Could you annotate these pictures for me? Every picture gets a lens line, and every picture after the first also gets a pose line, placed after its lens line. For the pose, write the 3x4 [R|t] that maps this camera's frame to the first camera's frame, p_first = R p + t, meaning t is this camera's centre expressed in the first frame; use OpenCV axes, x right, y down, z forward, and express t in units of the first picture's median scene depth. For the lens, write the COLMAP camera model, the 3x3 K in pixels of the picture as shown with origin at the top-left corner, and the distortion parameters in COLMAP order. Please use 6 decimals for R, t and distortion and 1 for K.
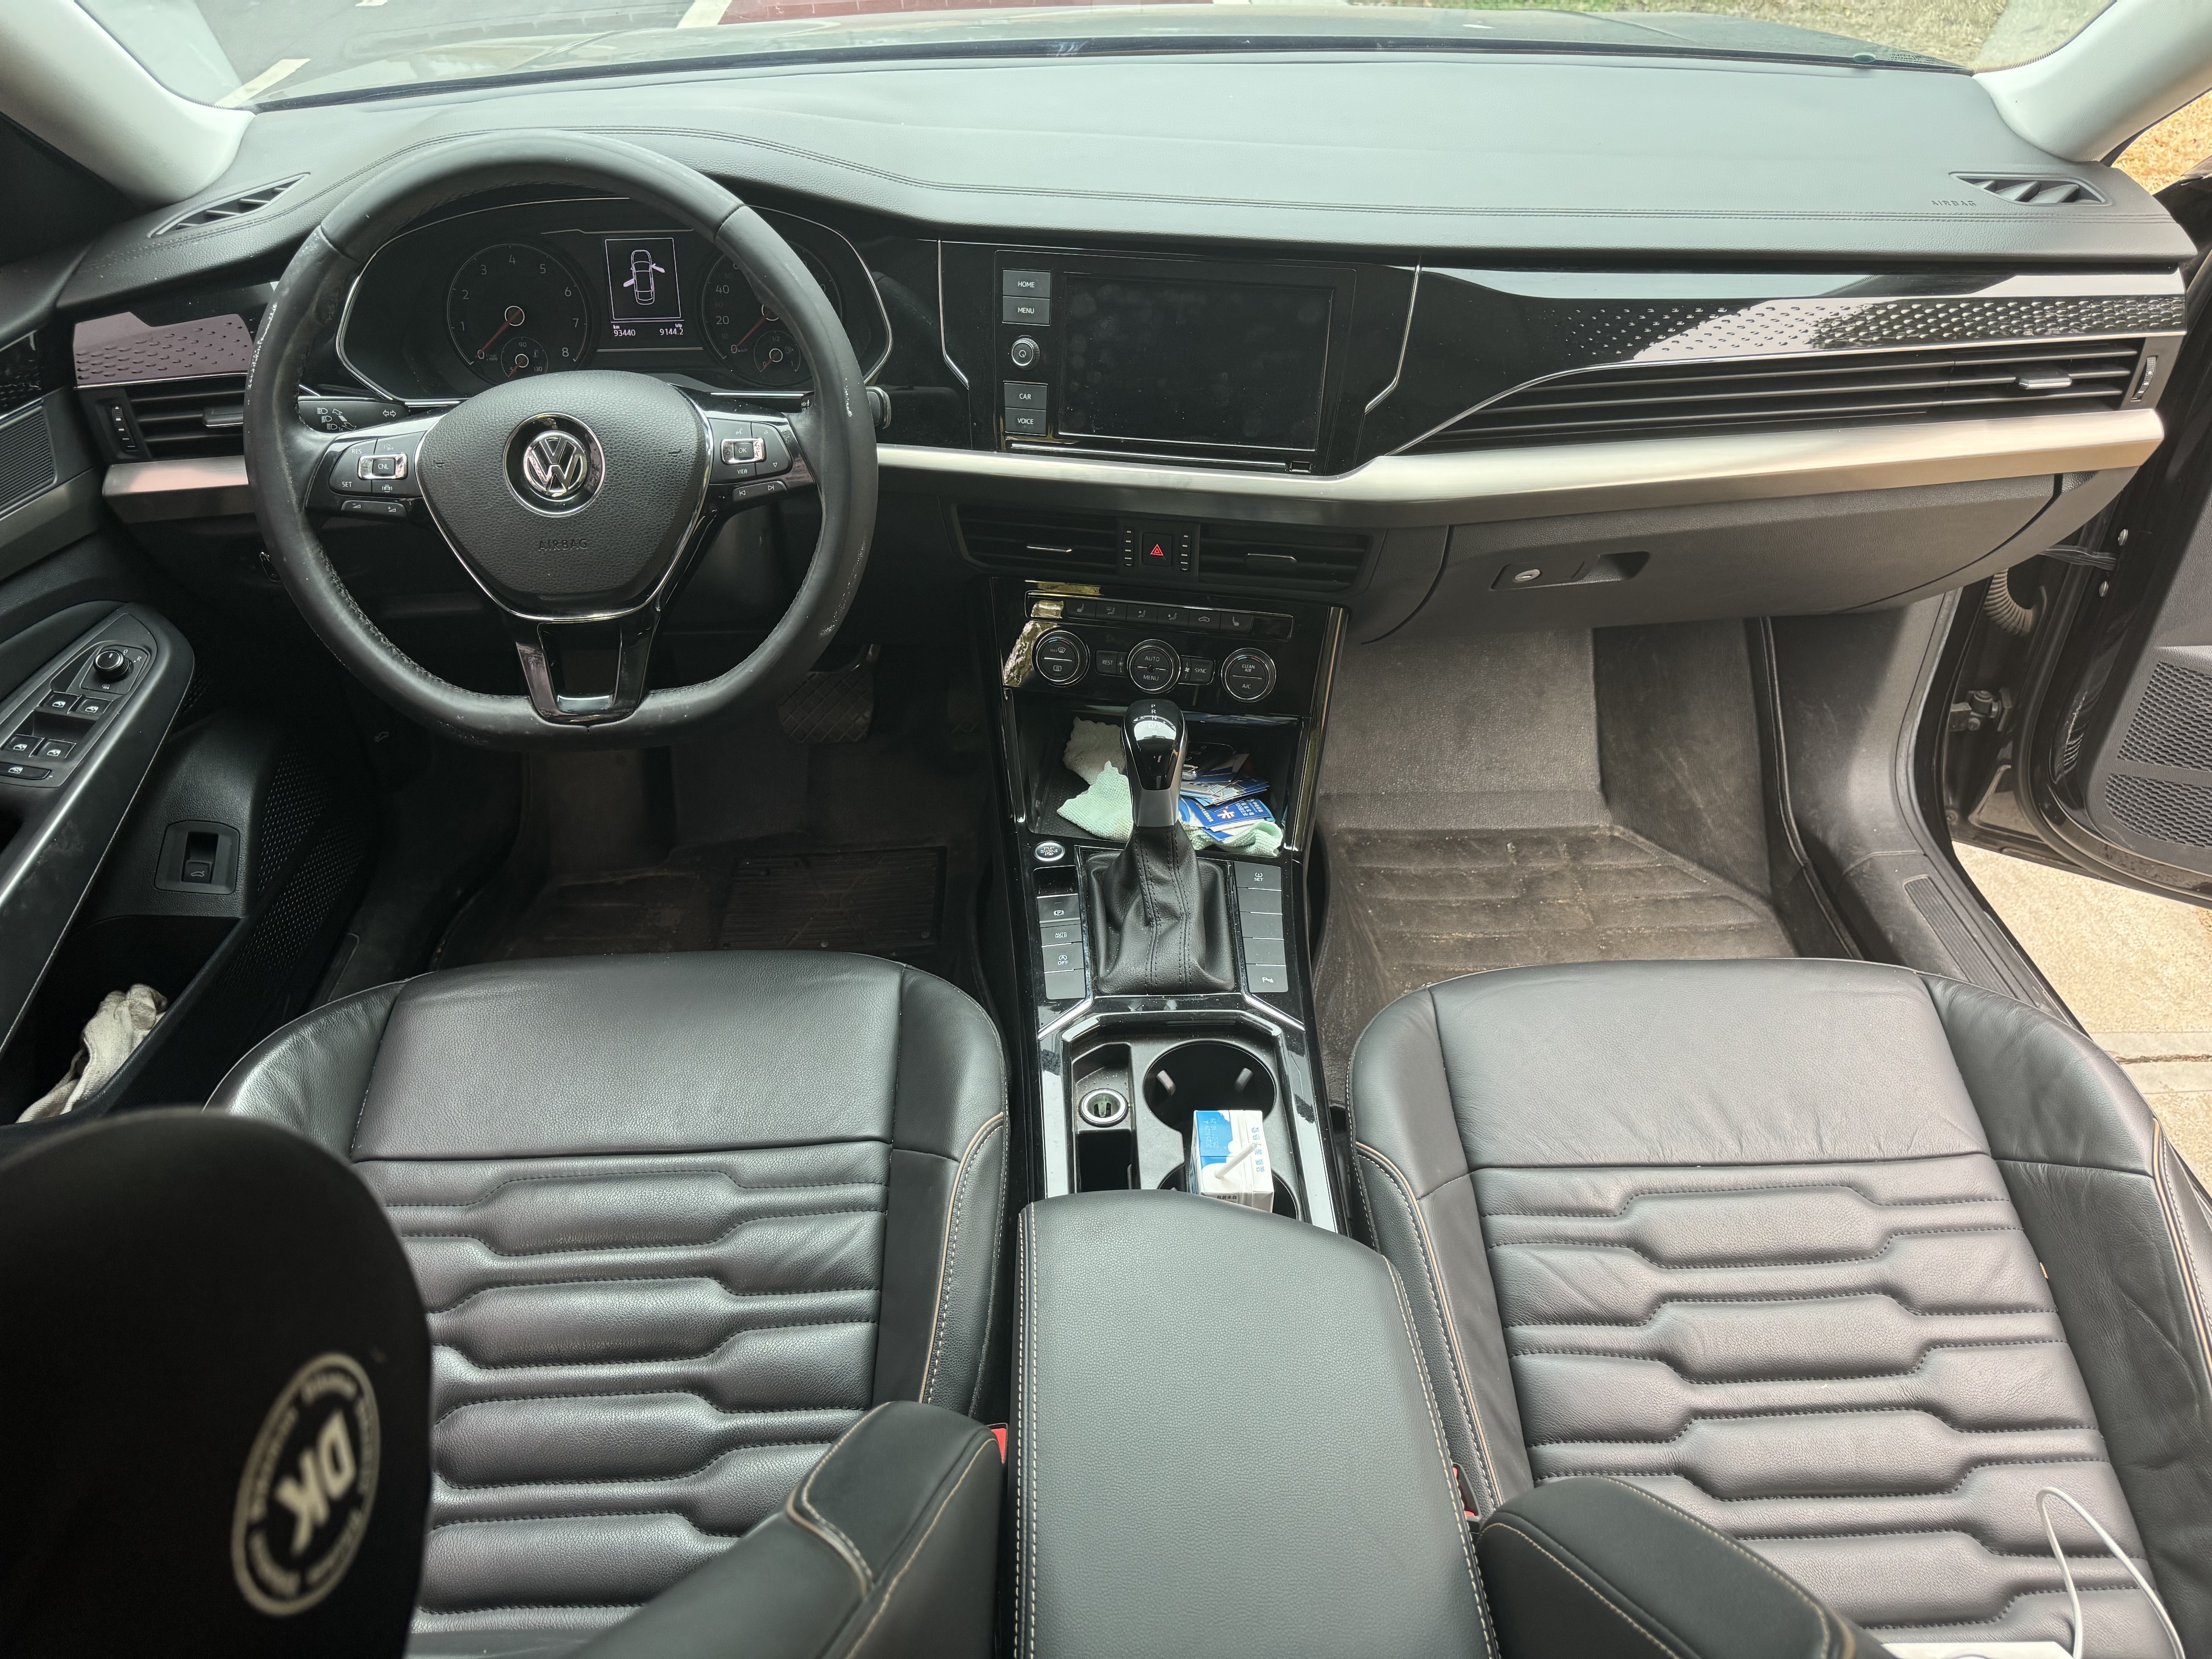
lens RADIAL K [[1483.3, 0, 1110.3], [0, 1483.3, 871.4], [0, 0, 1]] dist [-0.028357, 0.001624]
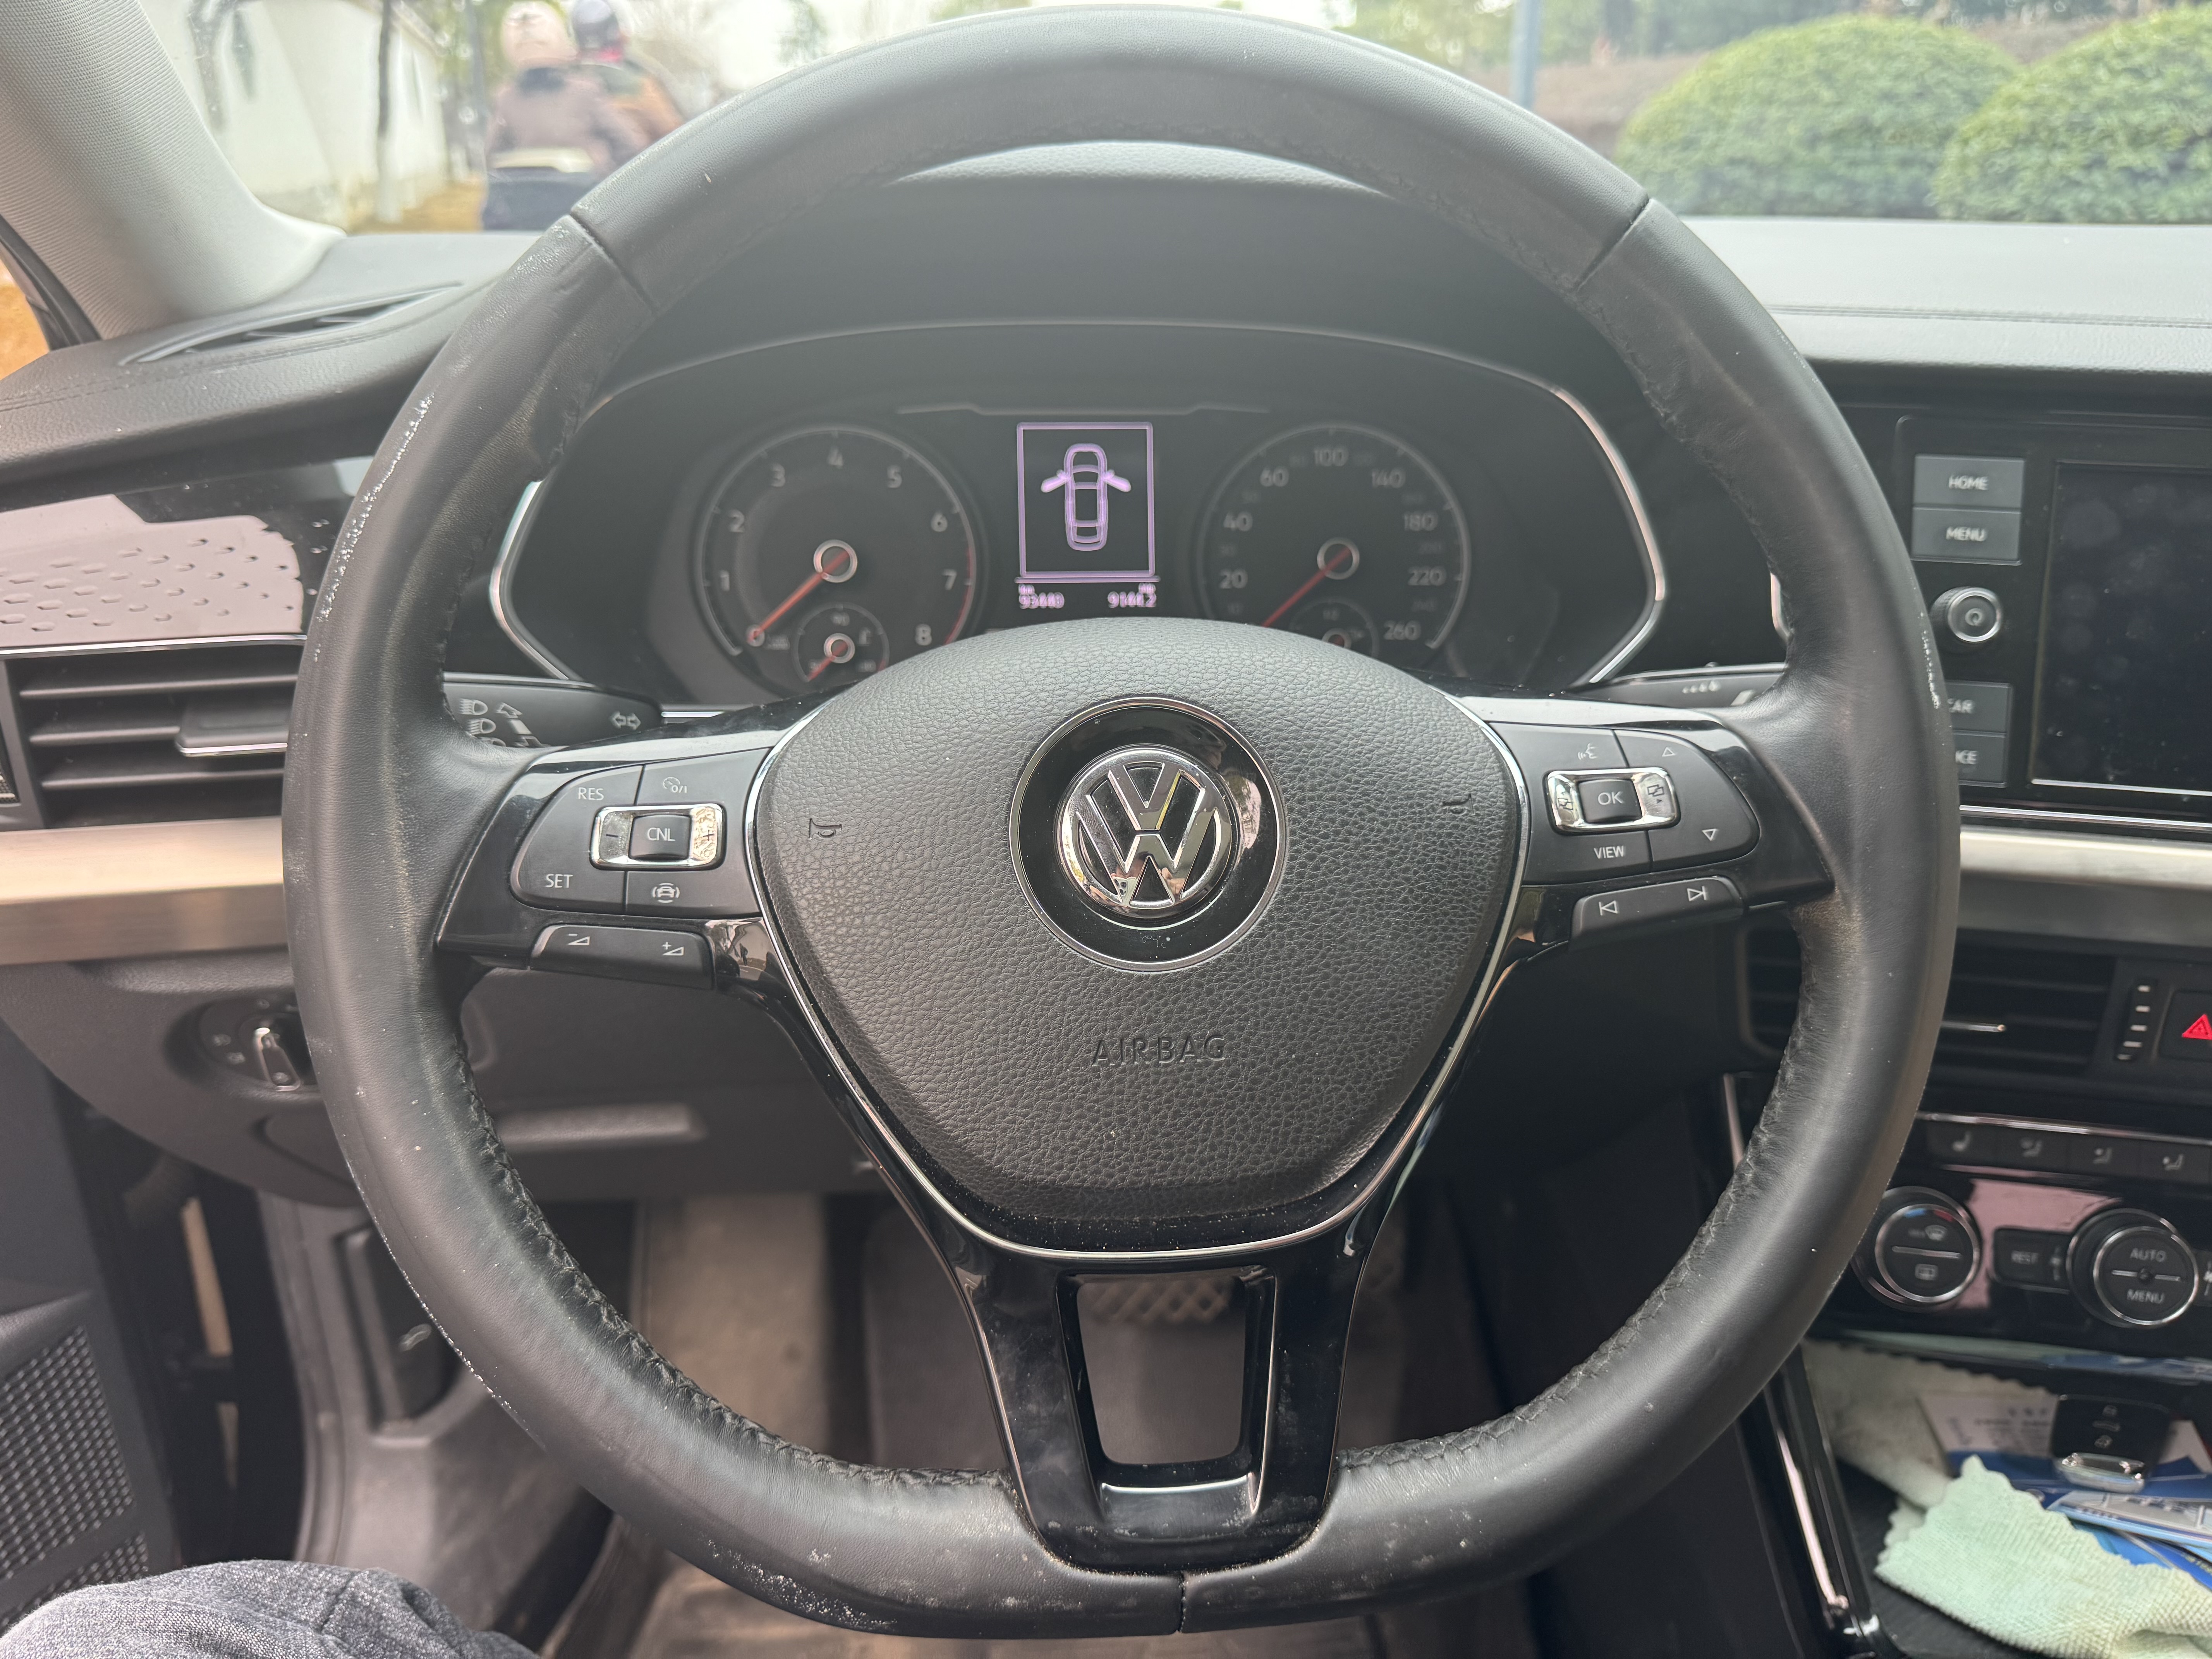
lens RADIAL K [[1620.8, 0, 1114.7], [0, 1620.8, 862.9], [0, 0, 1]] dist [0.117502, -0.262642]
pose [[0.999962, 0.001209, -0.008660, -0.334012], [-0.003513, 0.962488, -0.271303, -0.140340], [0.008008, 0.271323, 0.962455, 0.539467]]
